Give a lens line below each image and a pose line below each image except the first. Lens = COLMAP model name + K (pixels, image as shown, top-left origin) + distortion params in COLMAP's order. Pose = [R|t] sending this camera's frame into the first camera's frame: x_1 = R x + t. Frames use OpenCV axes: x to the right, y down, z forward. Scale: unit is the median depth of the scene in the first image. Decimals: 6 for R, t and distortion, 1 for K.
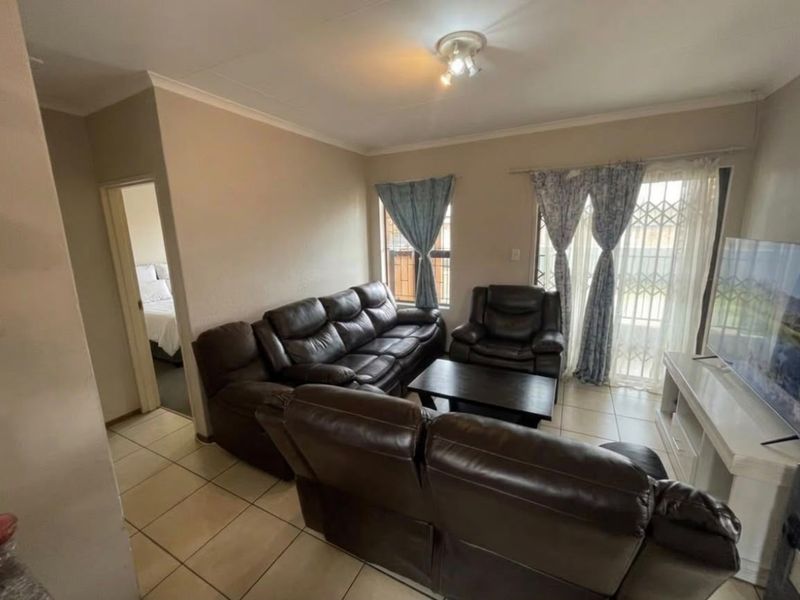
lens RADIAL K [[328.3, 0, 400.0], [0, 328.3, 300.0], [0, 0, 1]] dist [-0.001137, -0.000023]
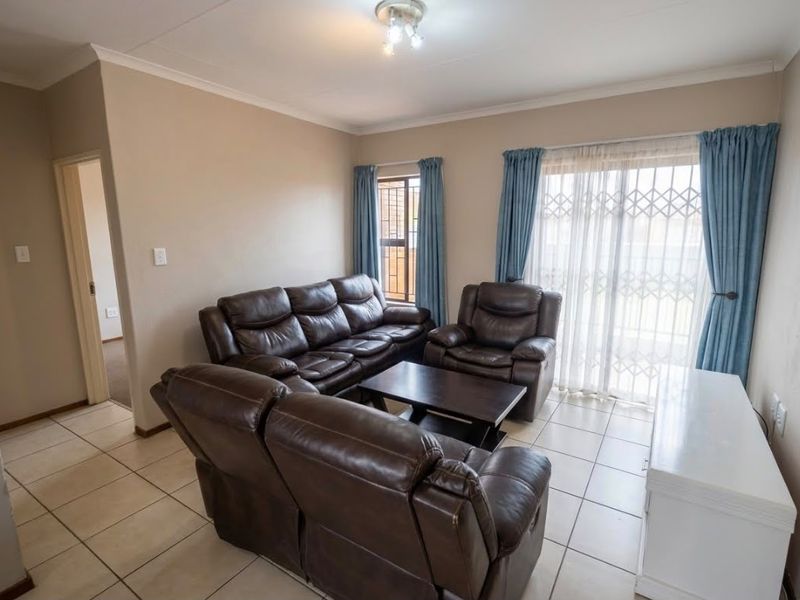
lens RADIAL K [[400.8, 0, 414.2], [0, 400.8, 295.3], [0, 0, 1]] dist [0.021407, 0.000389]
pose [[0.996269, 0.040508, -0.076204, 0.207579], [-0.042202, 0.998894, -0.020744, 0.022094], [0.075280, 0.023883, 0.996876, -0.082706]]
